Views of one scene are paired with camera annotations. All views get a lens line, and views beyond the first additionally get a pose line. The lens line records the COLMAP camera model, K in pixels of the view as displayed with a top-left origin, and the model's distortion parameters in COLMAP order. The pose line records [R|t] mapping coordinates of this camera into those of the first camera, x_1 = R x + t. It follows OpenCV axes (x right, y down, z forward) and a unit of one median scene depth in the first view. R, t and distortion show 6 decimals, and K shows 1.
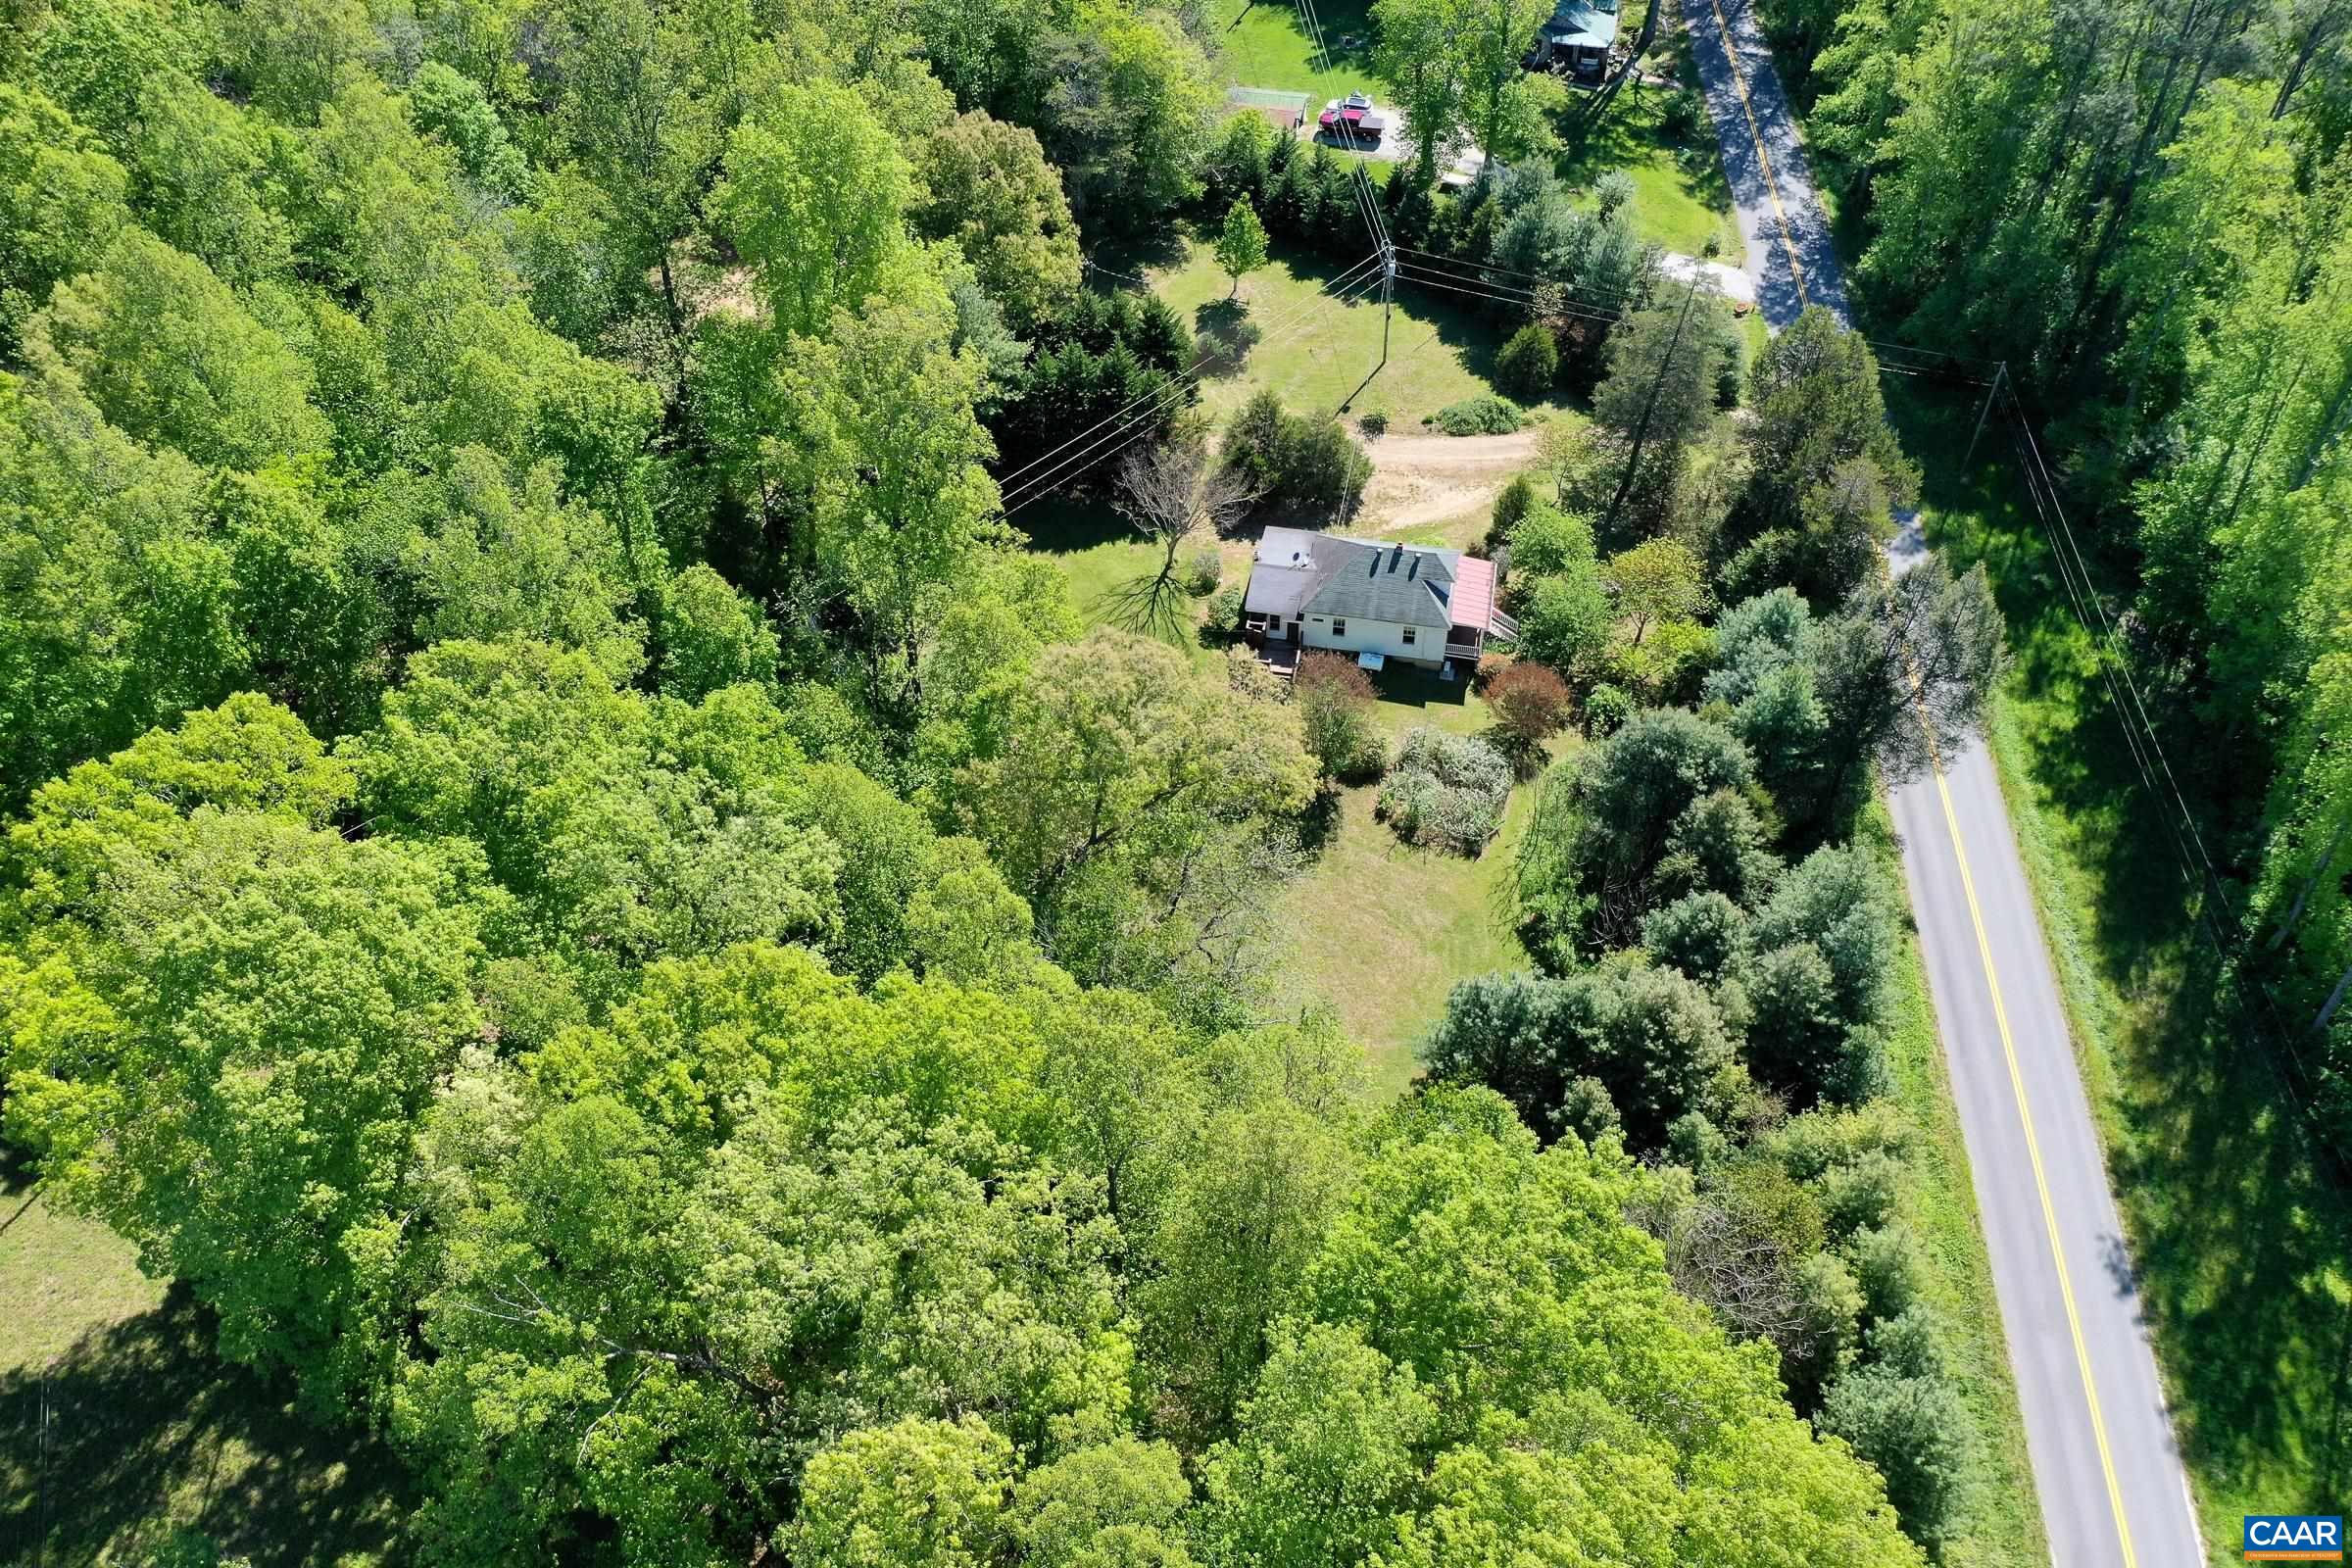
lens RADIAL K [[1848.4, 0, 1183.6], [0, 1848.4, 785.8], [0, 0, 1]] dist [0.003992, 0.003679]
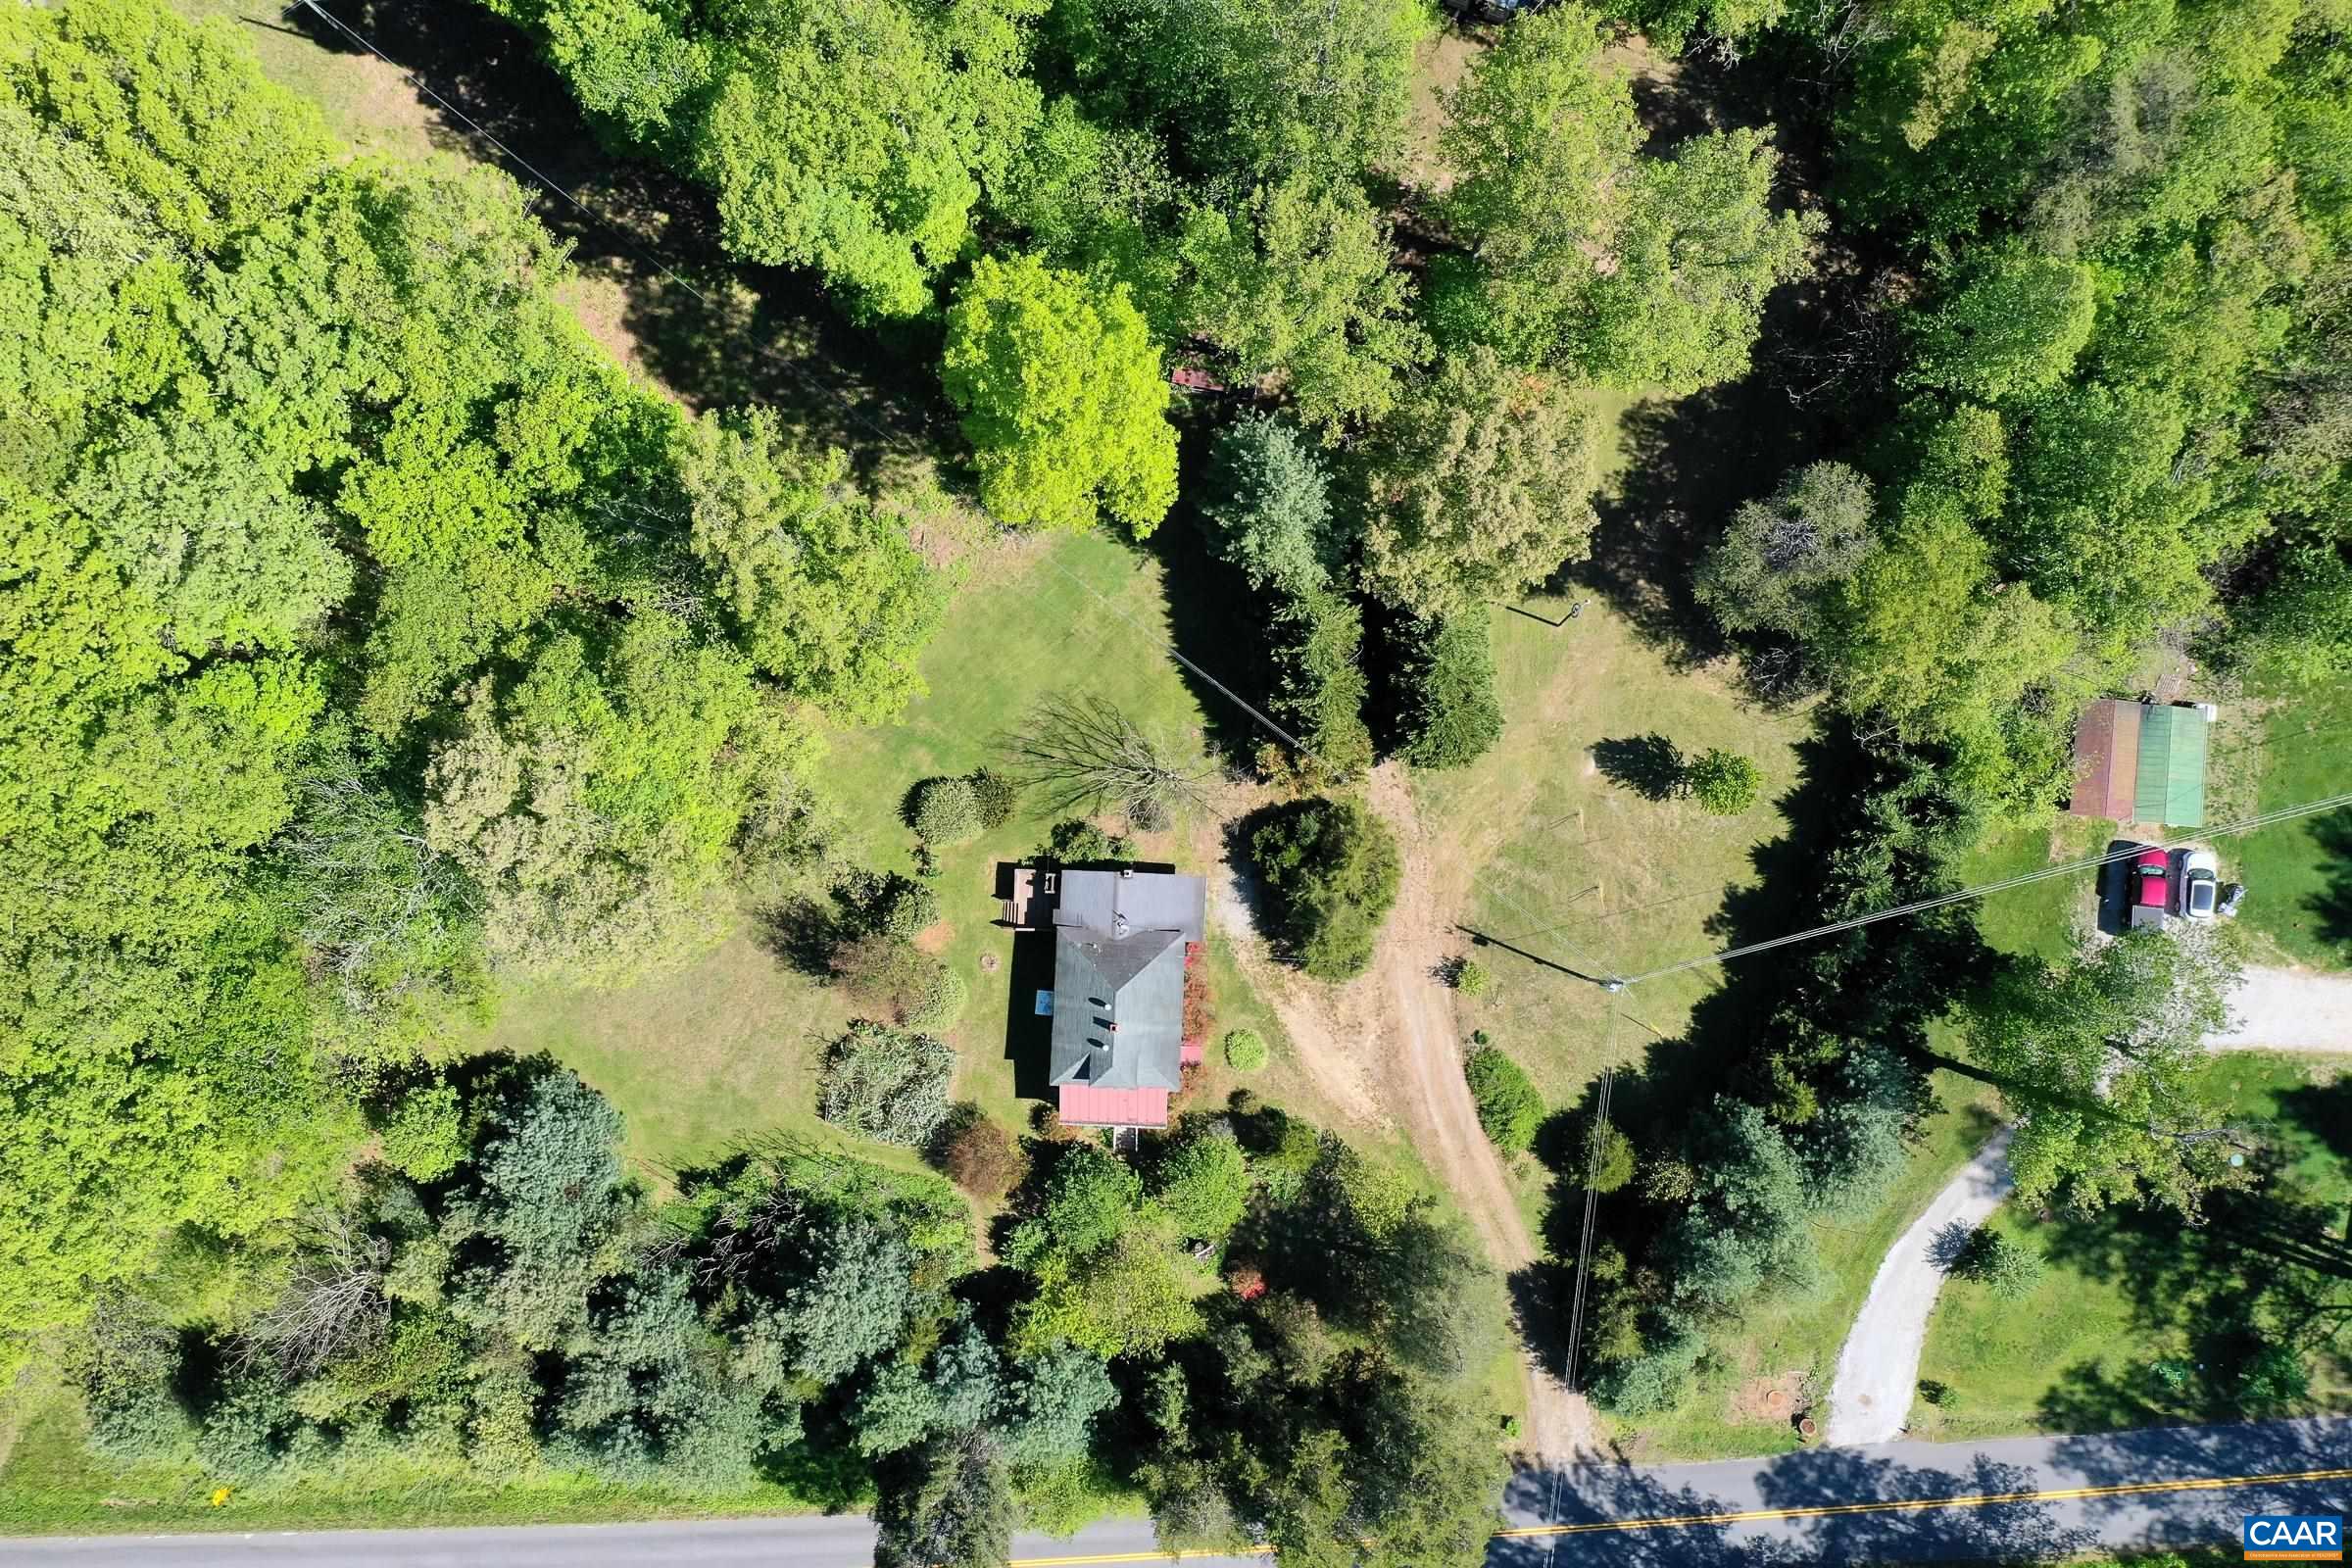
lens RADIAL K [[1874.8, 0, 1141.1], [0, 1874.8, 784.9], [0, 0, 1]] dist [-0.003531, 0.007769]
pose [[0.143612, 0.989012, -0.035072, 0.025508], [-0.696532, 0.126190, 0.706342, -0.708337], [0.703007, -0.077010, 0.707001, 0.293894]]
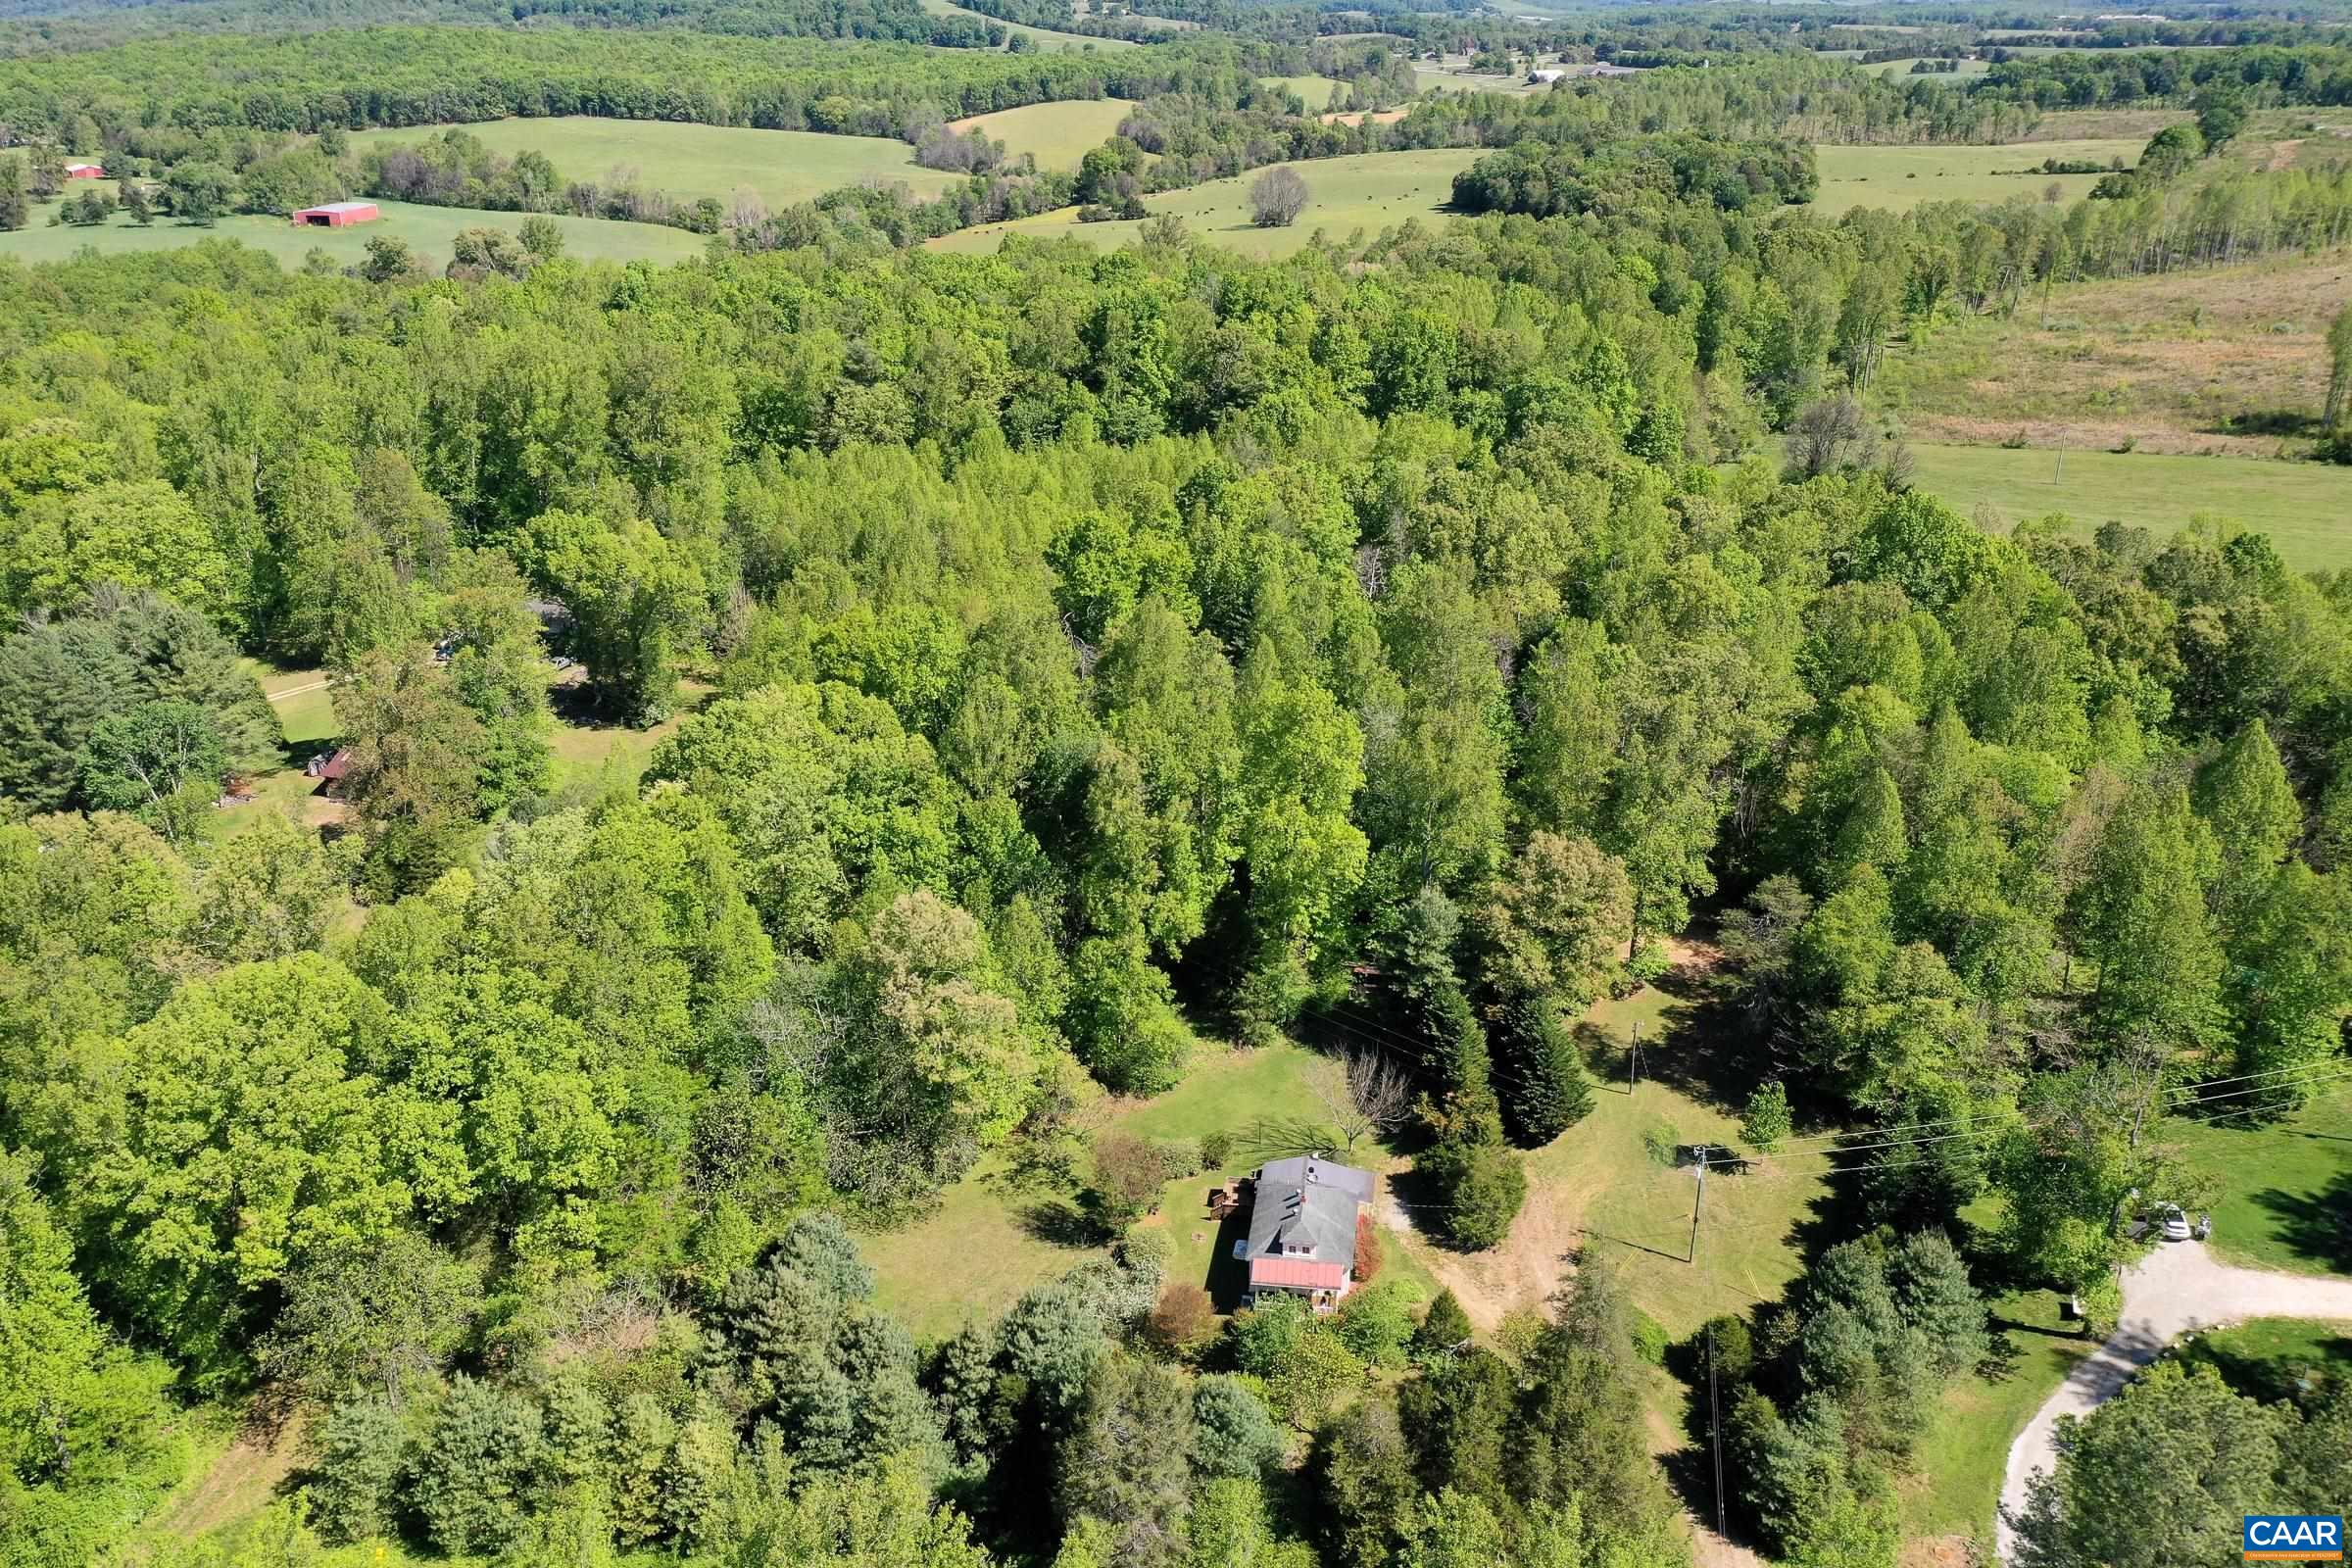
lens RADIAL K [[1848.4, 0, 1183.6], [0, 1848.4, 785.8], [0, 0, 1]] dist [0.003992, 0.003679]
pose [[0.043490, 0.393315, -0.918374, 0.934337], [-0.715109, 0.654182, 0.246304, -0.460080], [0.697659, 0.646026, 0.309714, 0.350757]]
